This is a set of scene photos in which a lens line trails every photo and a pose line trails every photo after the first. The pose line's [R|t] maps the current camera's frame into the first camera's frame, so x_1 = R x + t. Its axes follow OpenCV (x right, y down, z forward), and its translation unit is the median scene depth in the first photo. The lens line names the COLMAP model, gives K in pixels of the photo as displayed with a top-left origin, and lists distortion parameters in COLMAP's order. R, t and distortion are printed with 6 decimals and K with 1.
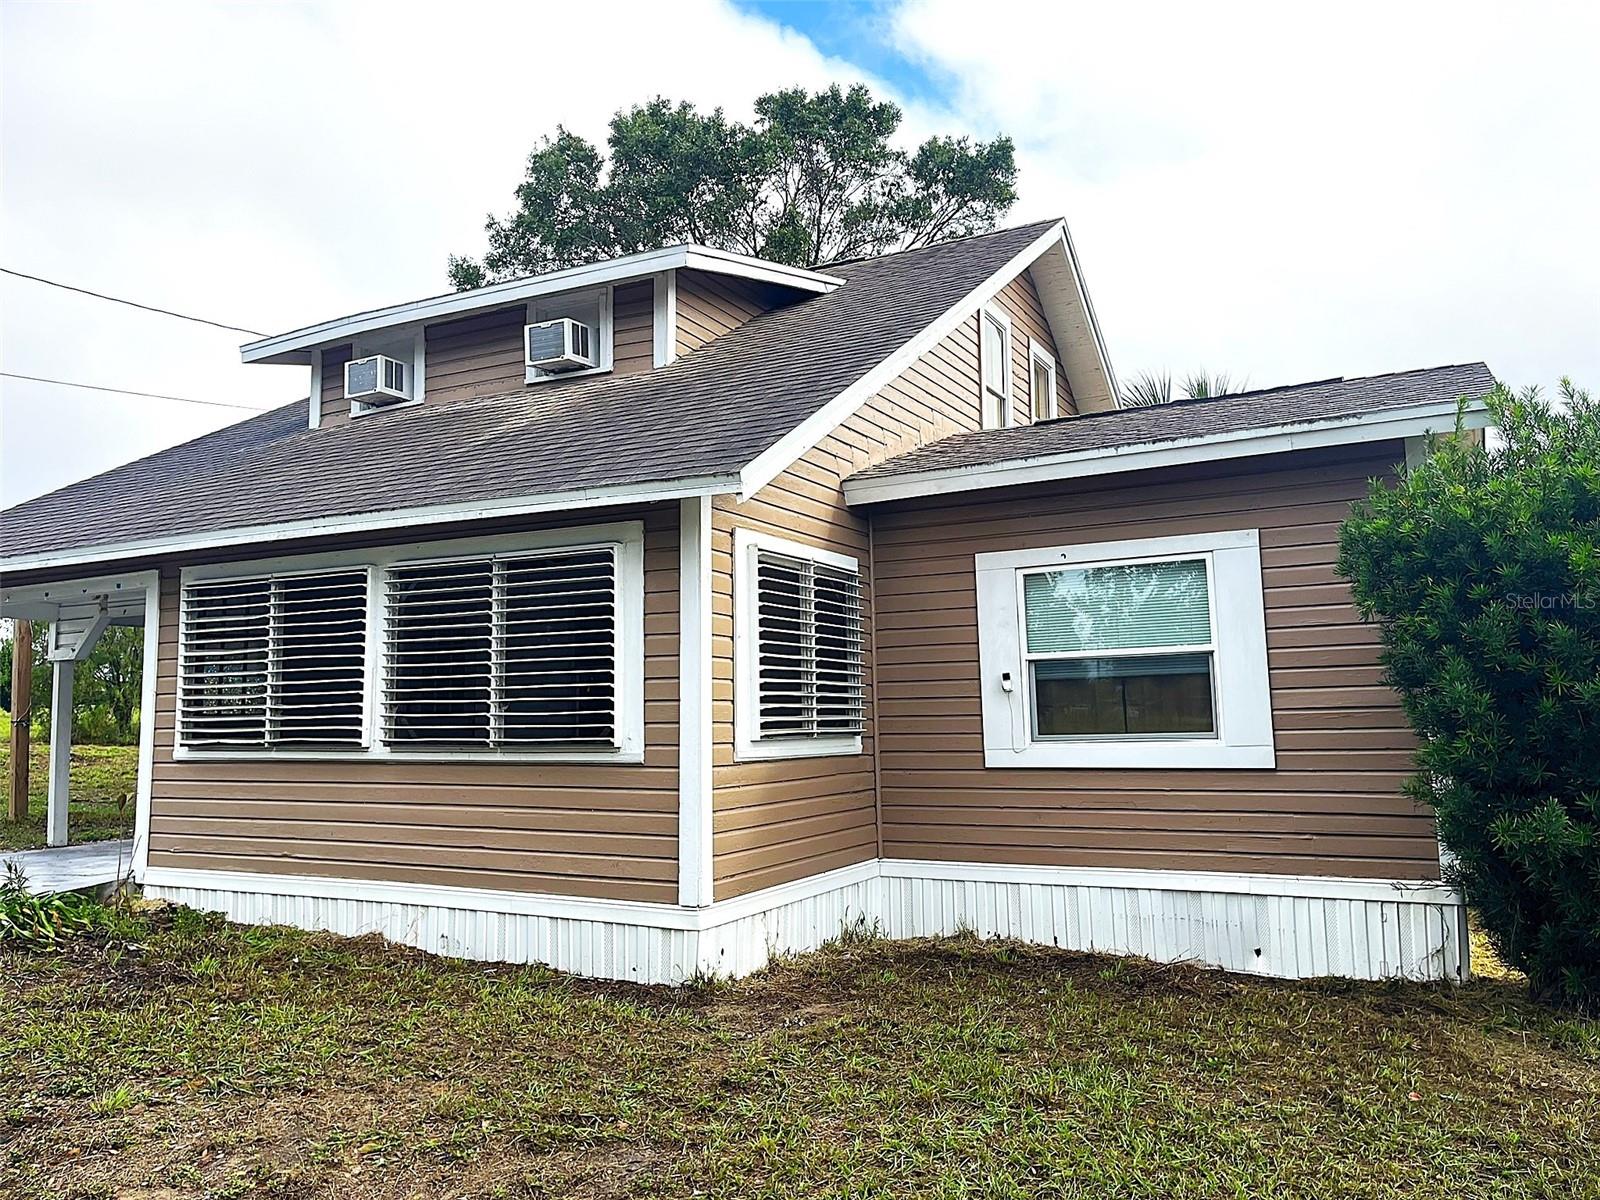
lens RADIAL K [[1205.9, 0, 802.6], [0, 1205.9, 593.5], [0, 0, 1]] dist [0.069635, -0.087475]
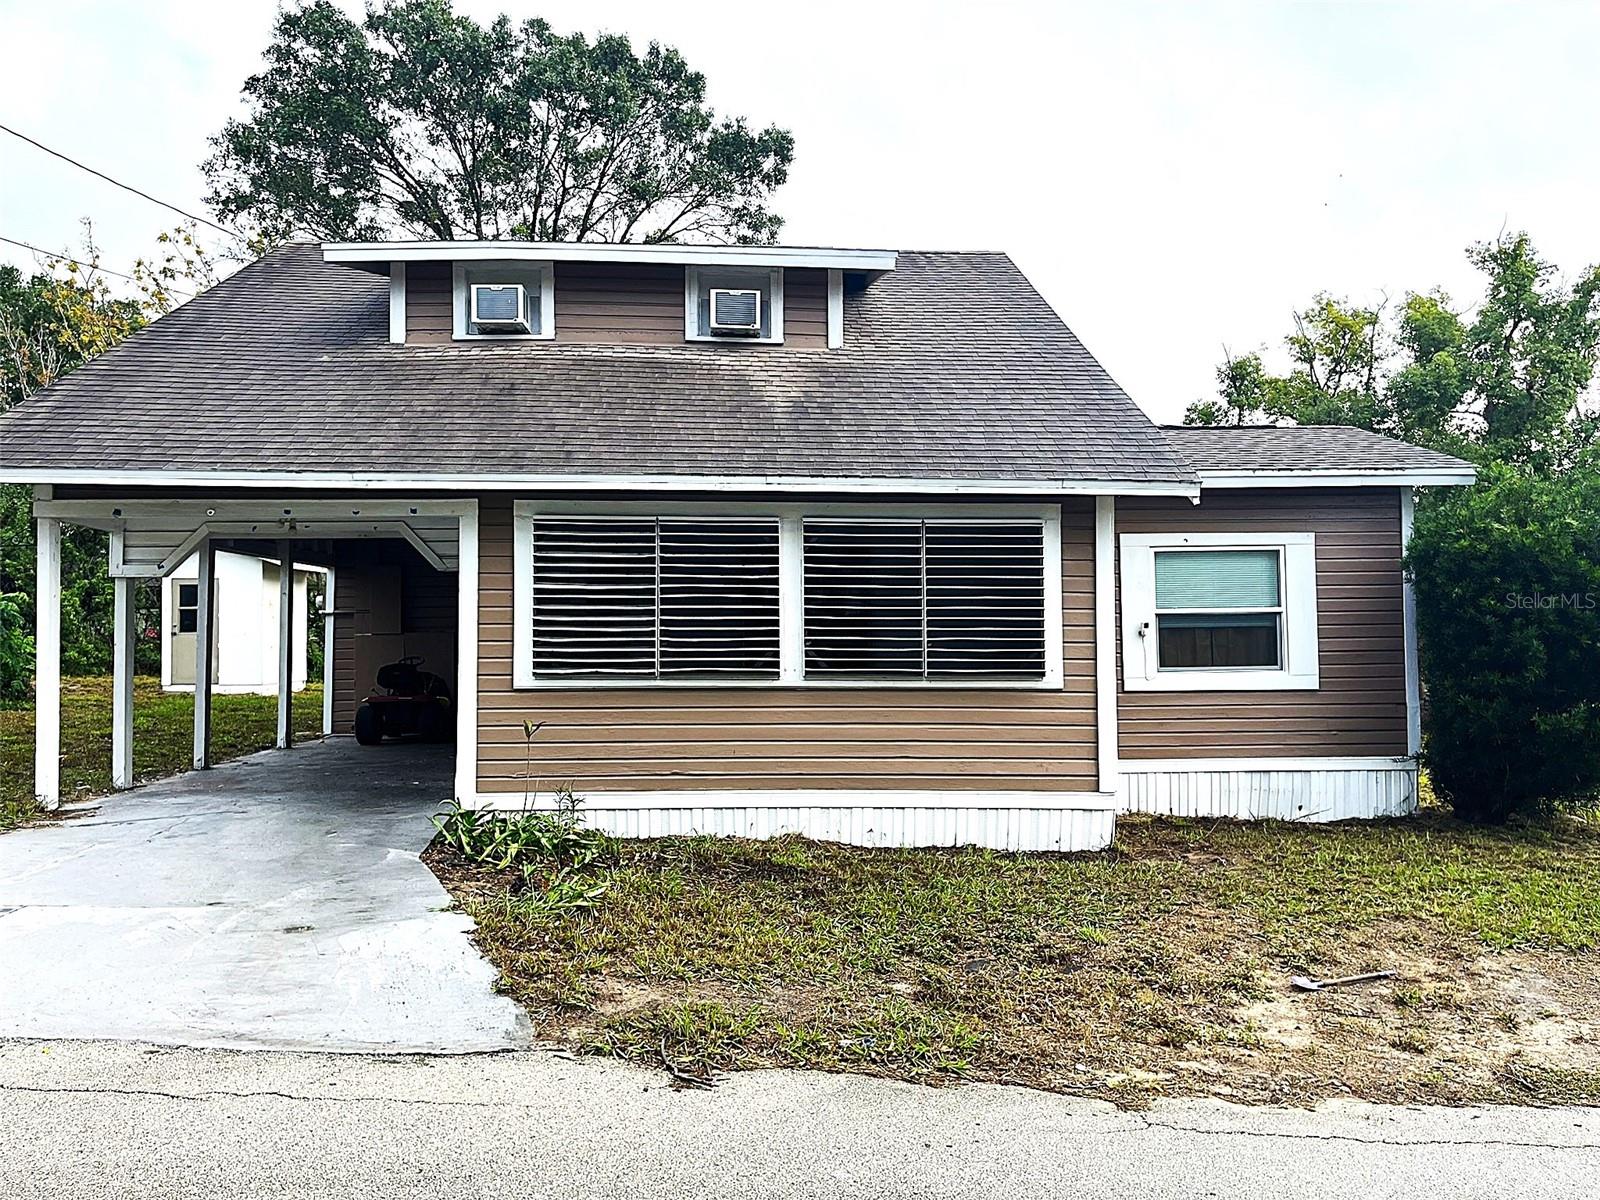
lens RADIAL K [[1205.9, 0, 812.2], [0, 1205.9, 596.7], [0, 0, 1]] dist [0.069635, -0.087475]
pose [[0.860535, 0.031185, 0.508436, -0.911121], [-0.063238, 0.996943, 0.045883, -0.003233], [-0.505451, -0.071637, 0.859877, 0.006391]]
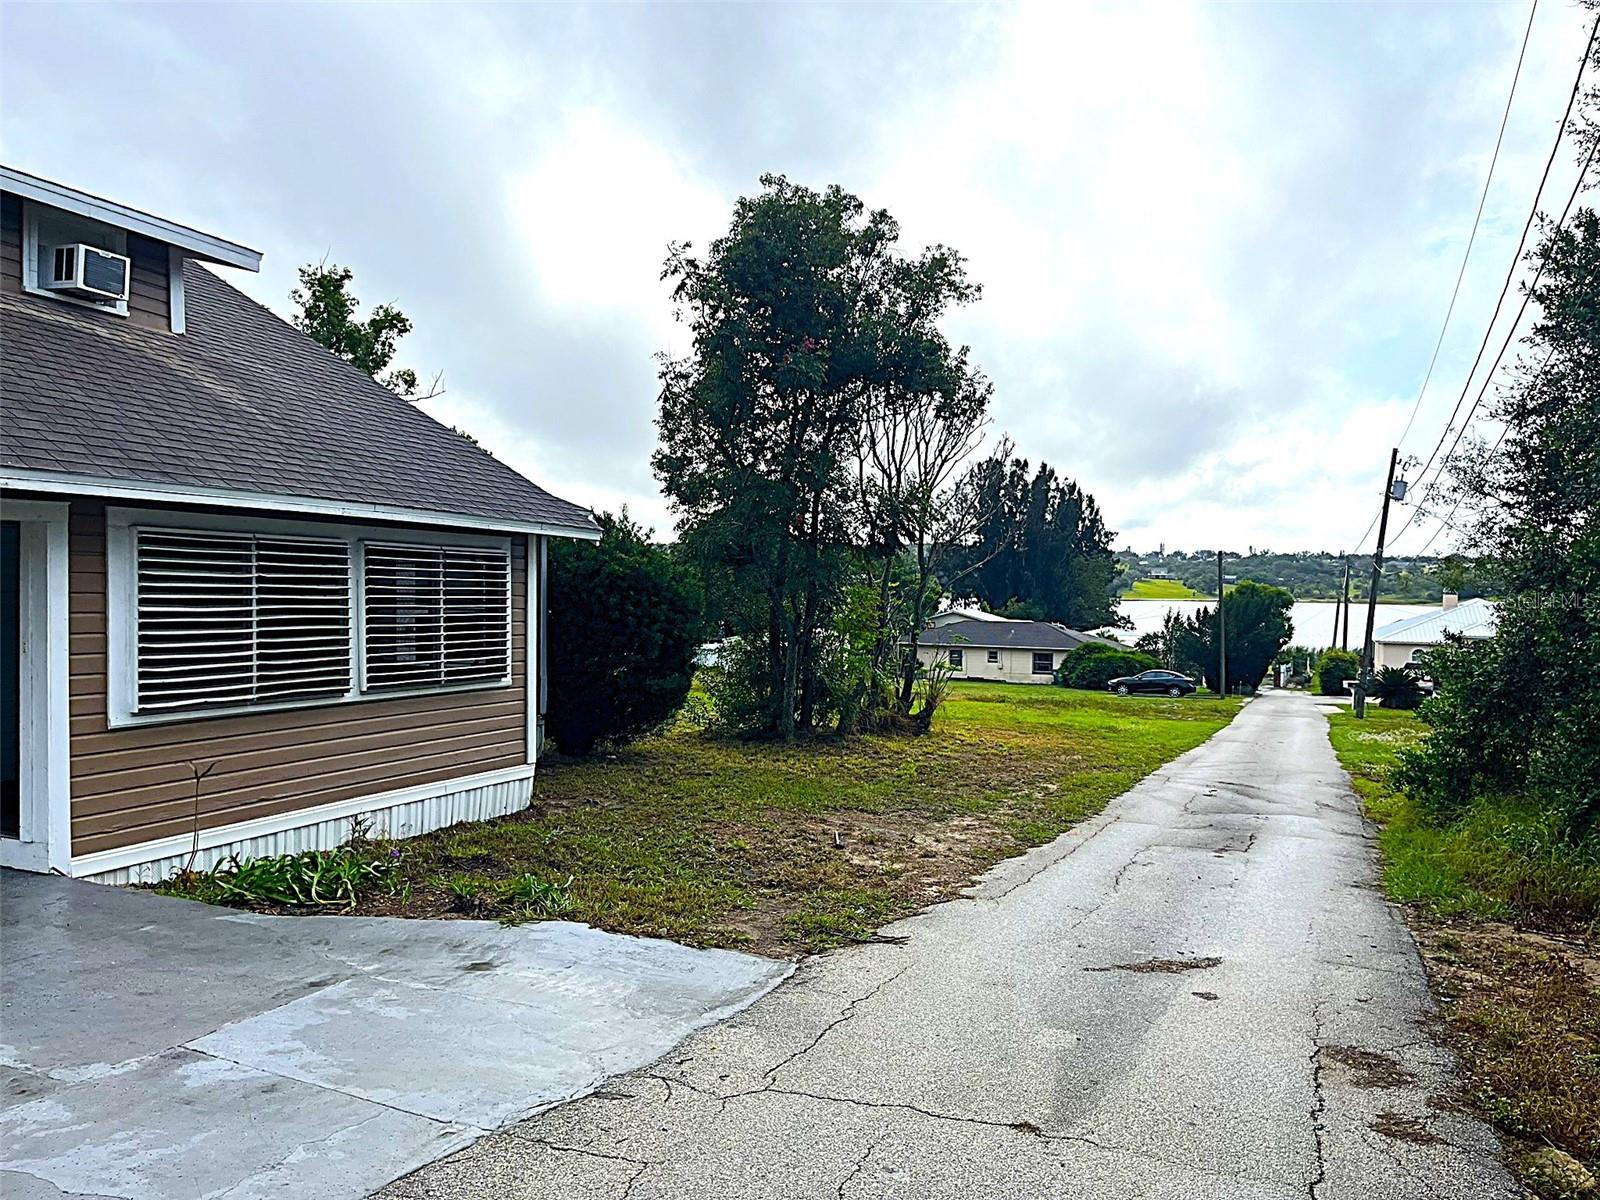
lens RADIAL K [[1205.9, 0, 811.4], [0, 1205.9, 608.4], [0, 0, 1]] dist [0.069635, -0.087475]
pose [[-0.097323, -0.000764, 0.995253, -1.593023], [-0.110587, 0.993816, -0.010051, 0.004573], [-0.989090, -0.111041, -0.096806, 0.667040]]
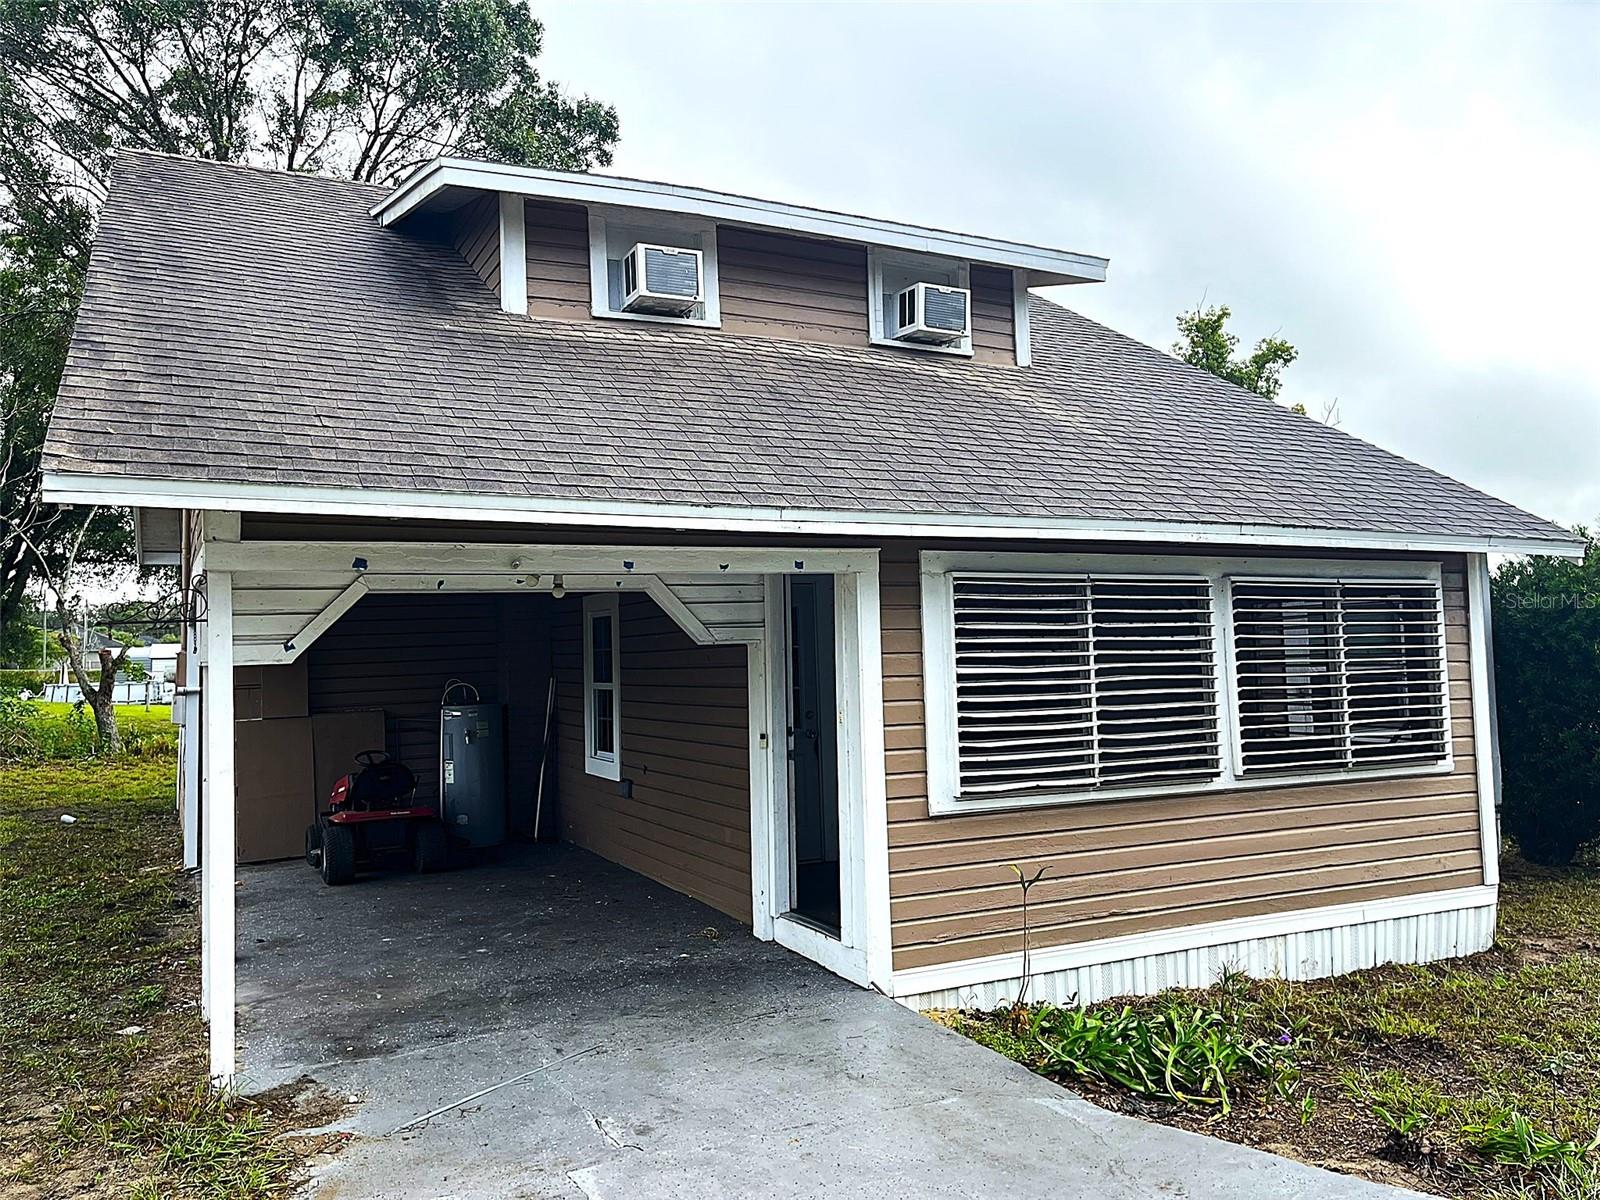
lens RADIAL K [[1205.9, 0, 797.3], [0, 1205.9, 599.6], [0, 0, 1]] dist [0.069635, -0.087475]
pose [[0.583711, 0.039513, 0.810999, -1.280122], [-0.068244, 0.997669, 0.000510, 0.014462], [-0.809088, -0.055643, 0.585047, 0.724274]]
